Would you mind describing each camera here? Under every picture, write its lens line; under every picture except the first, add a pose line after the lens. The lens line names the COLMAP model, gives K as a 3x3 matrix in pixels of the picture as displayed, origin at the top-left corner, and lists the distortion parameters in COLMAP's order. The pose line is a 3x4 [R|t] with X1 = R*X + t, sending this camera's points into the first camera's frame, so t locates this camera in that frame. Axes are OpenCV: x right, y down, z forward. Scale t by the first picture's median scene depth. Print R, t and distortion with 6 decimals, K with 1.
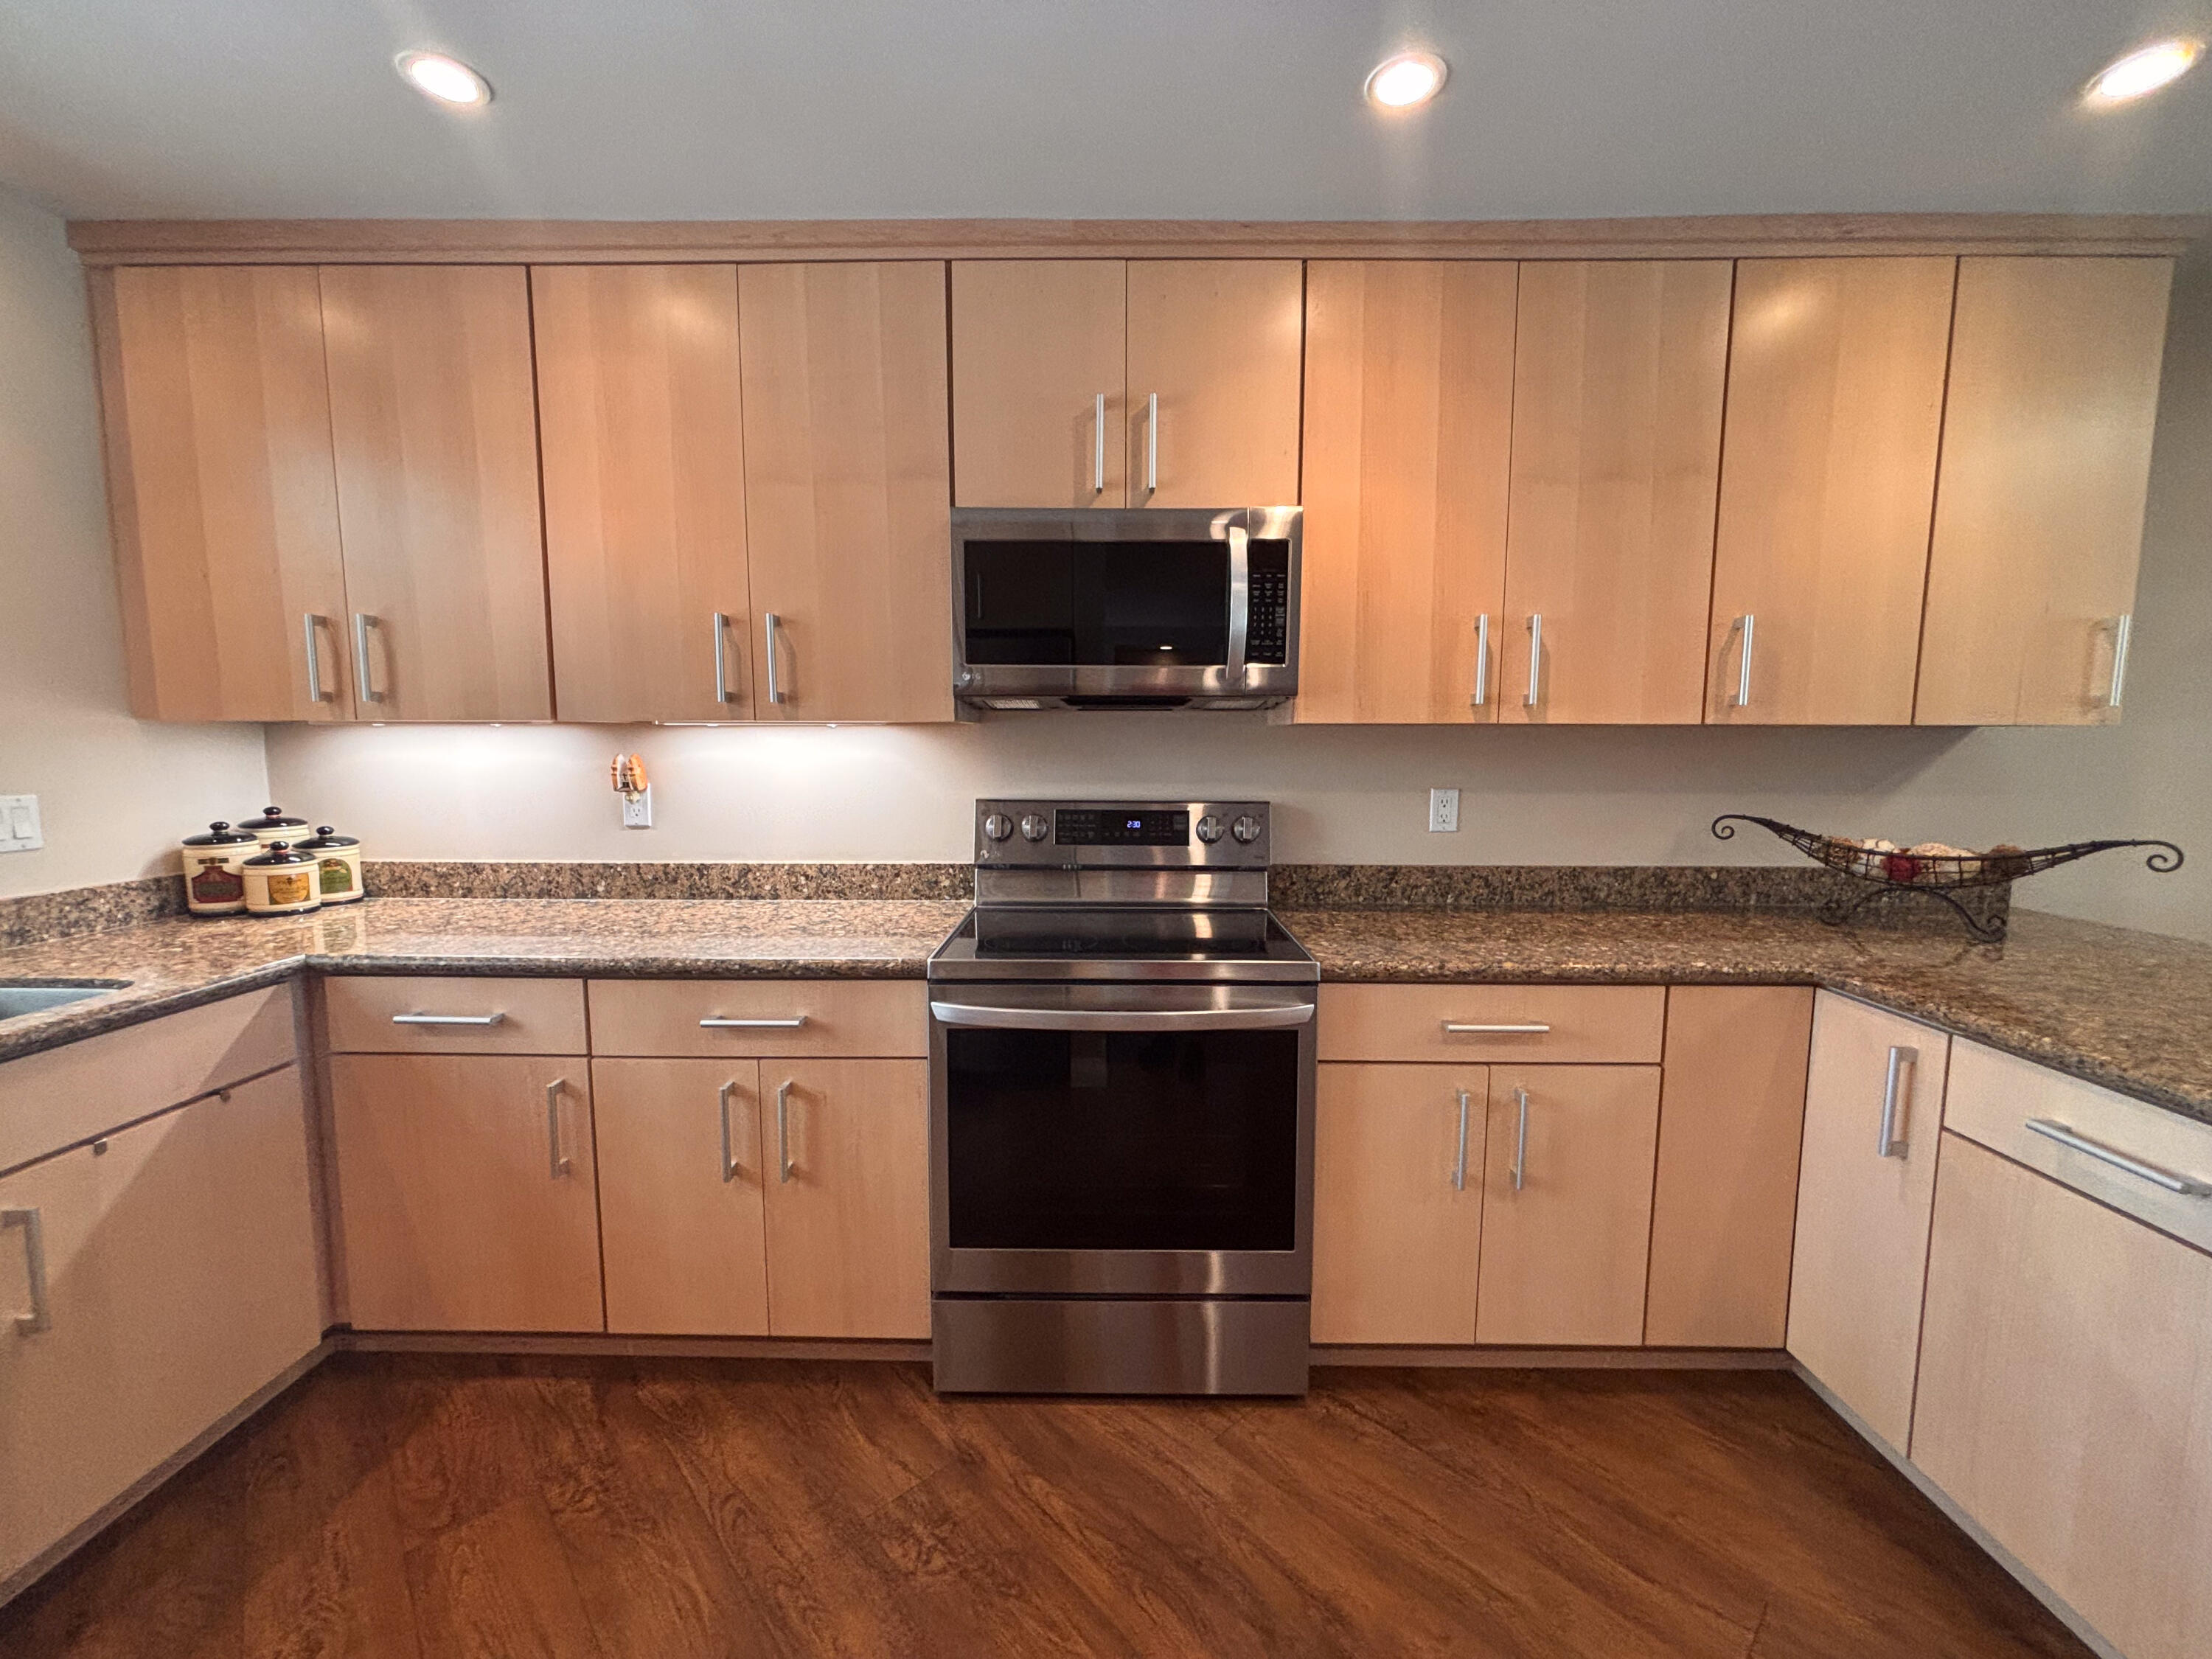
lens RADIAL K [[891.5, 0, 1107.2], [0, 891.5, 824.9], [0, 0, 1]] dist [0.005615, -0.003310]
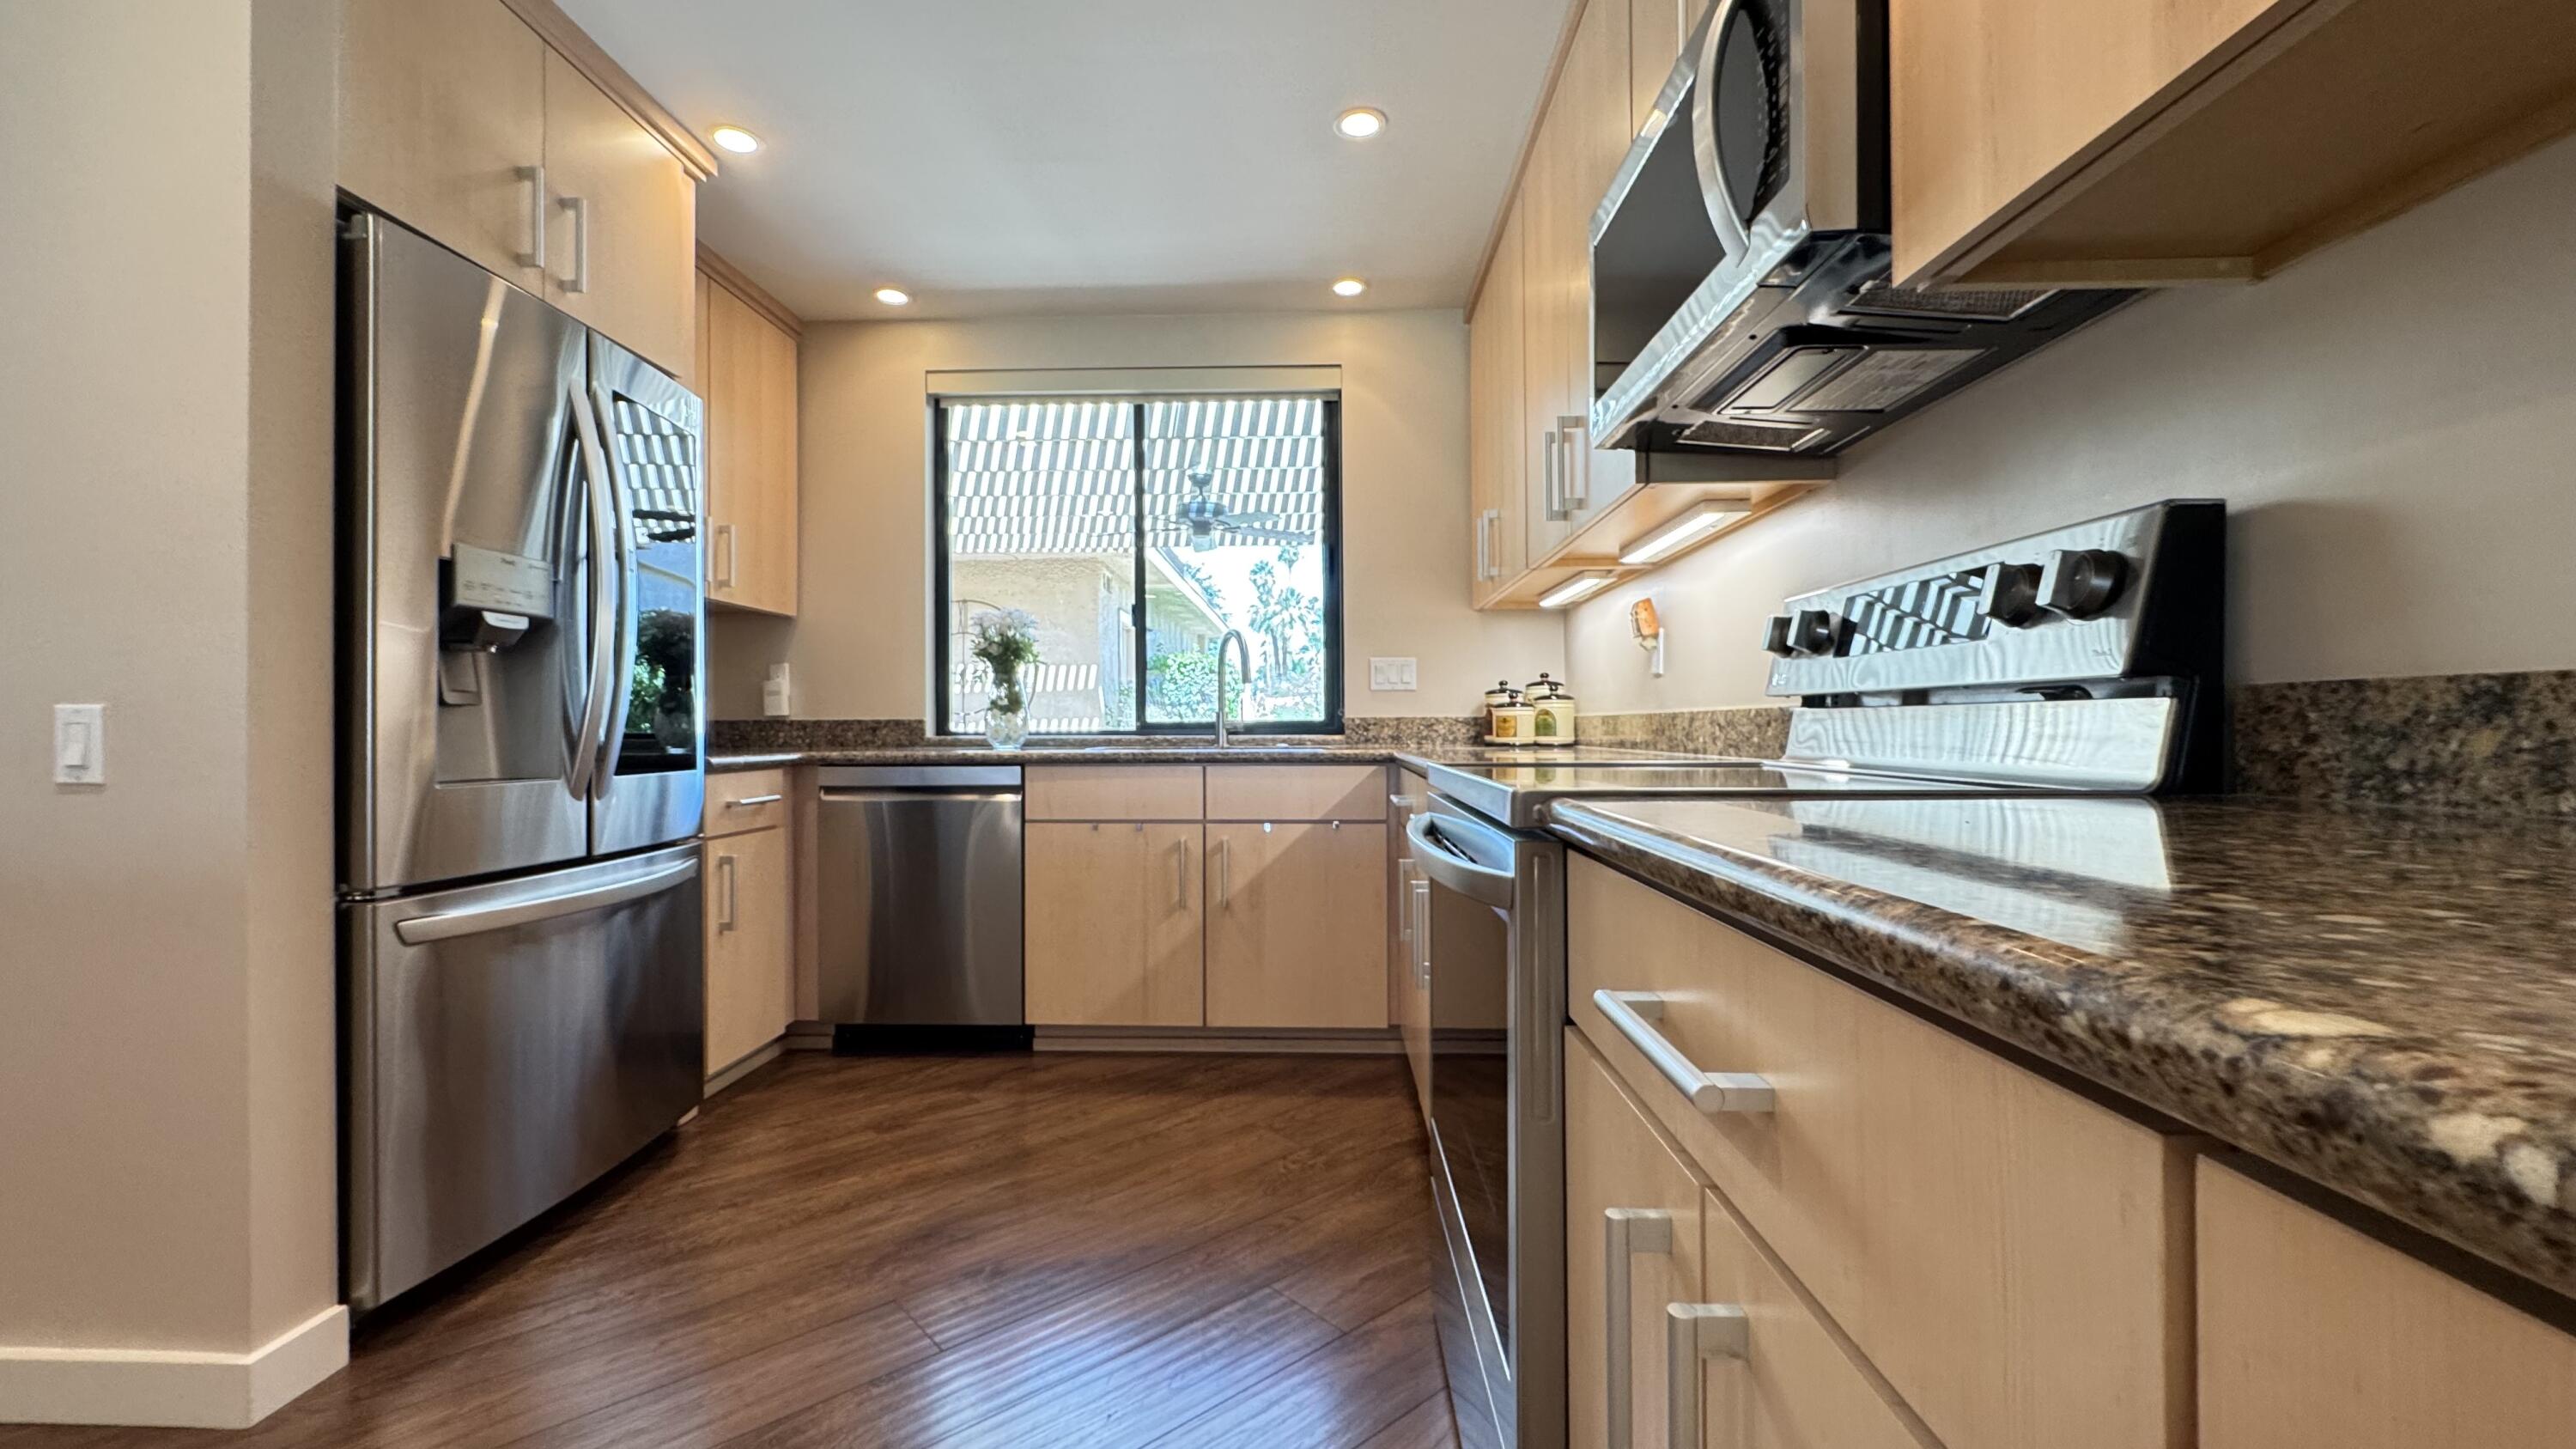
lens RADIAL K [[1034.3, 0, 1287.2], [0, 1034.3, 721.2], [0, 0, 1]] dist [-0.005382, 0.000270]
pose [[-0.015080, -0.008431, -0.999851, 0.668439], [-0.091800, 0.995753, -0.007012, 0.108818], [0.995663, 0.091680, -0.015790, 0.725416]]
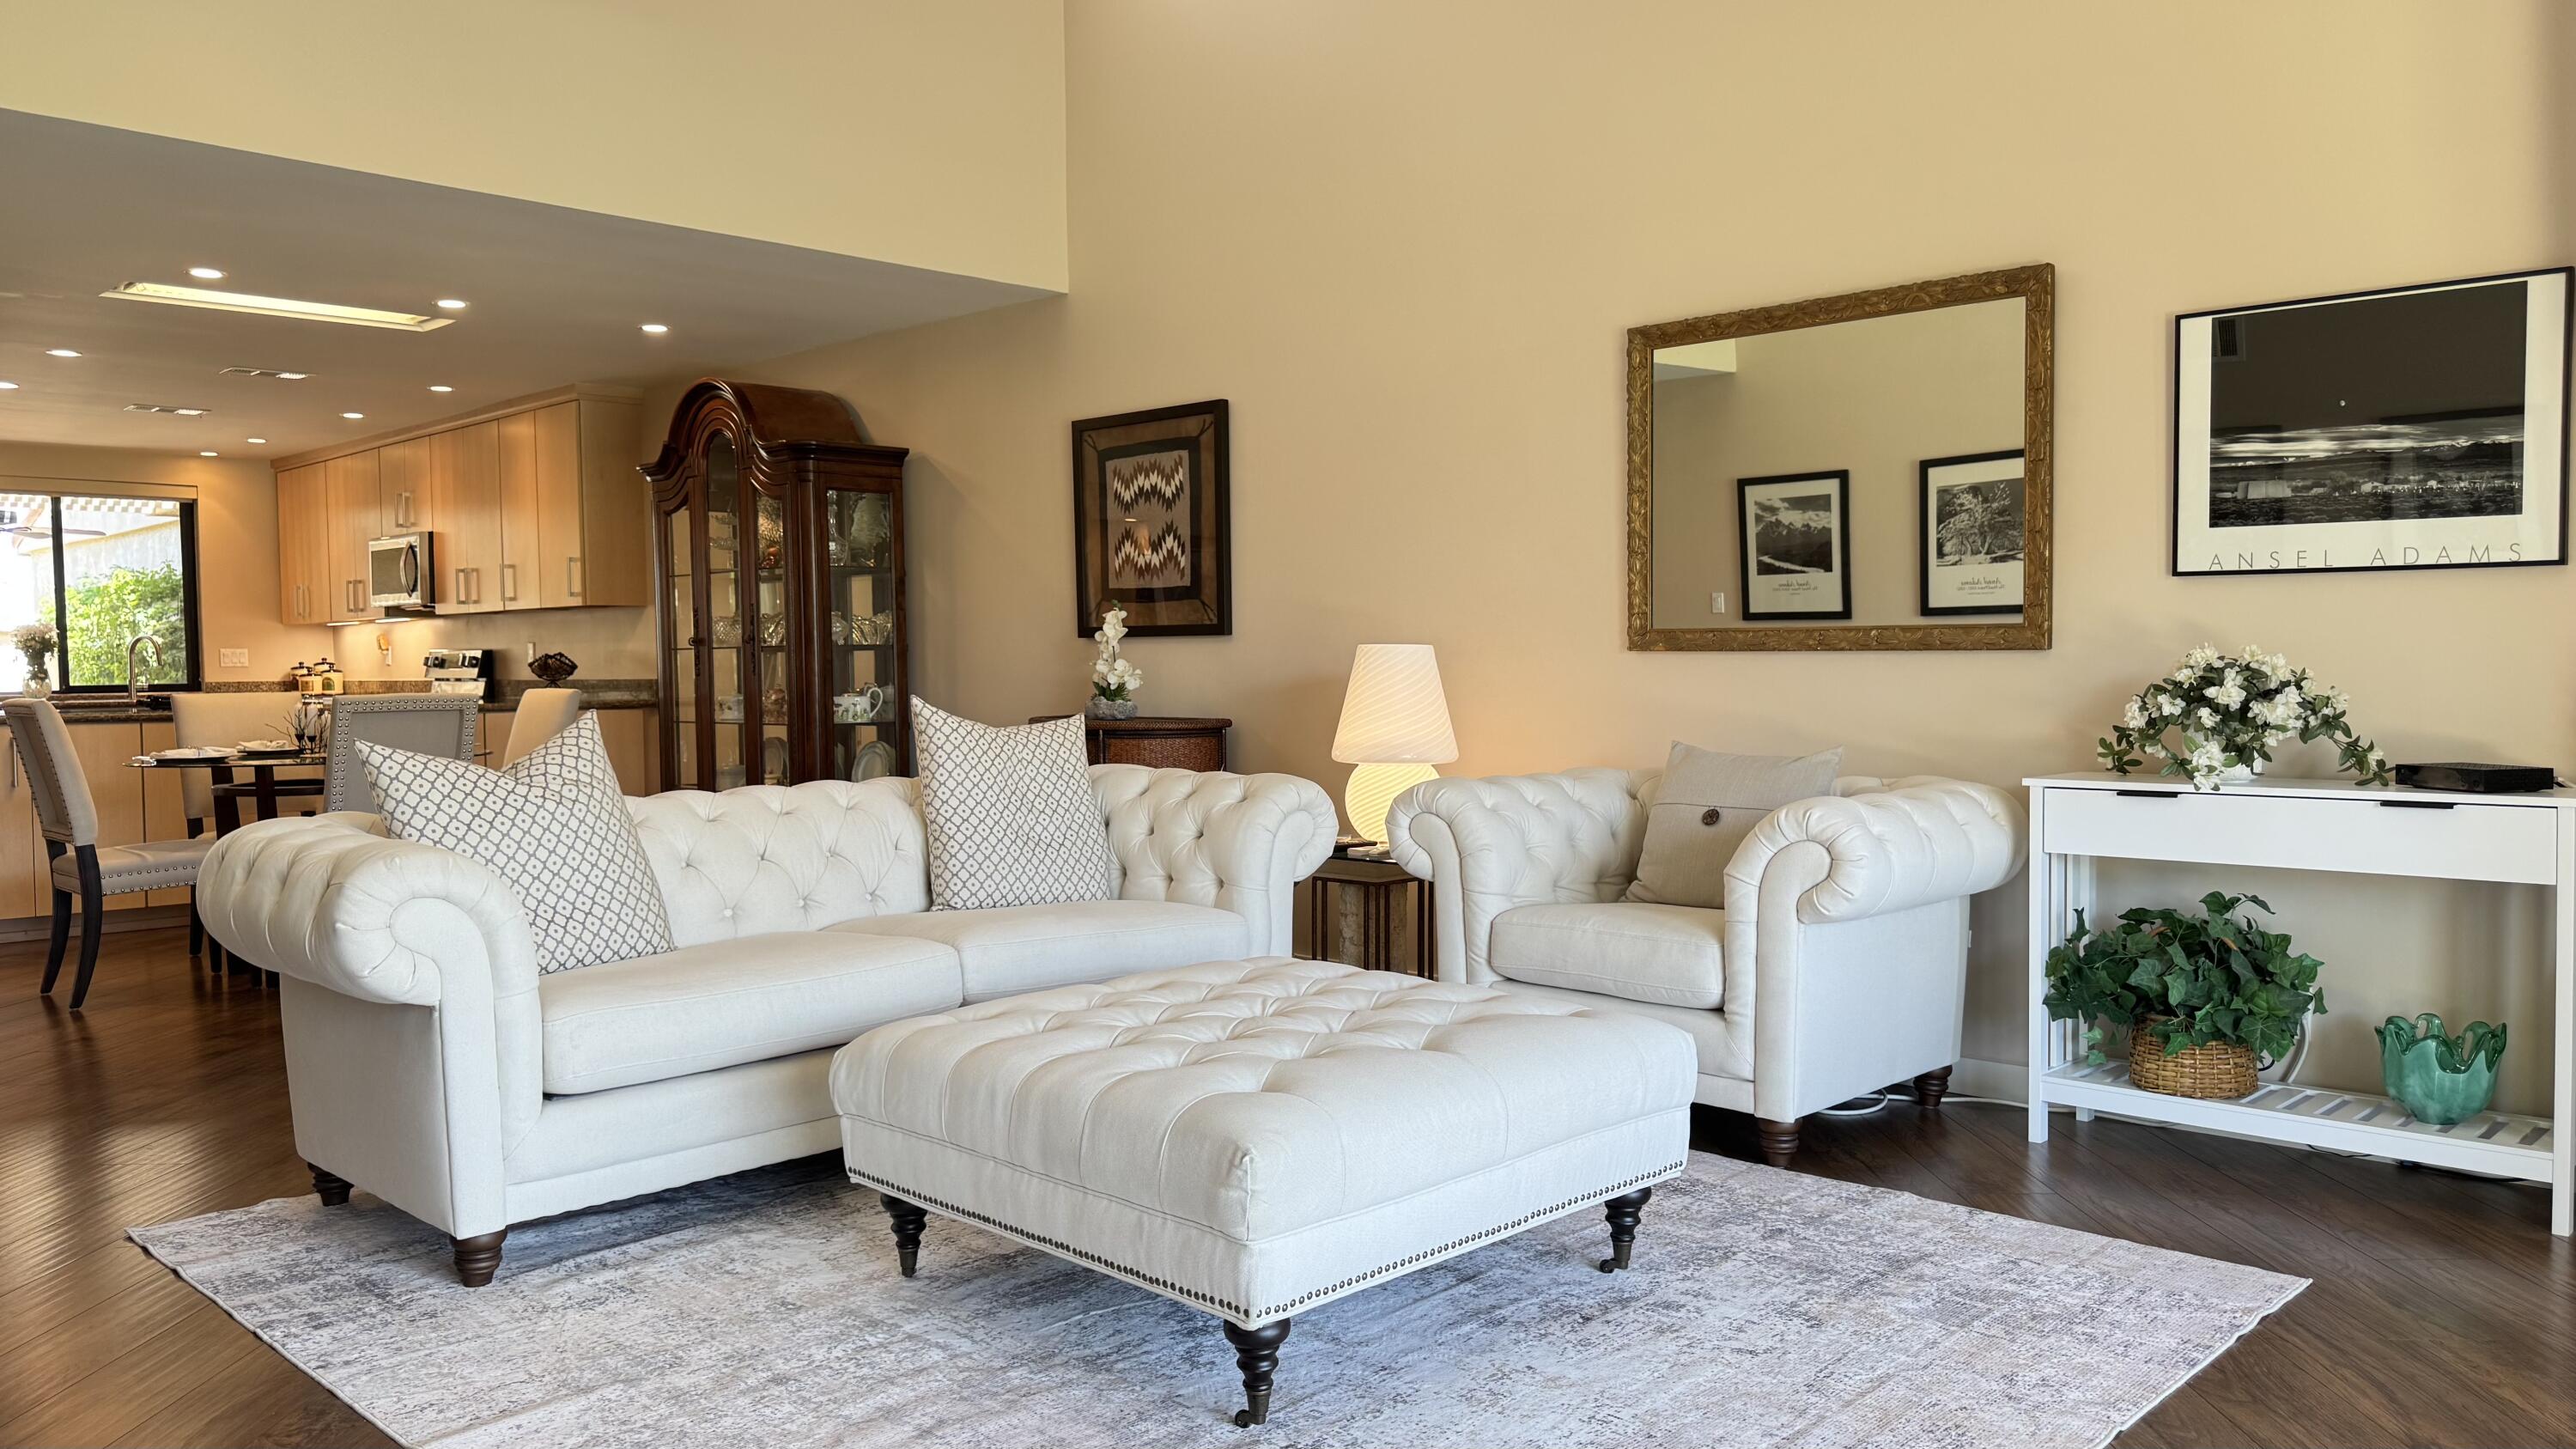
lens RADIAL K [[1818.0, 0, 1294.1], [0, 1818.0, 722.6], [0, 0, 1]] dist [0.086987, -0.123906]
pose [[0.720553, 0.012506, -0.693288, 5.269144], [-0.050852, 0.998098, -0.034848, 0.232702], [0.691533, 0.060365, 0.719818, -0.968190]]
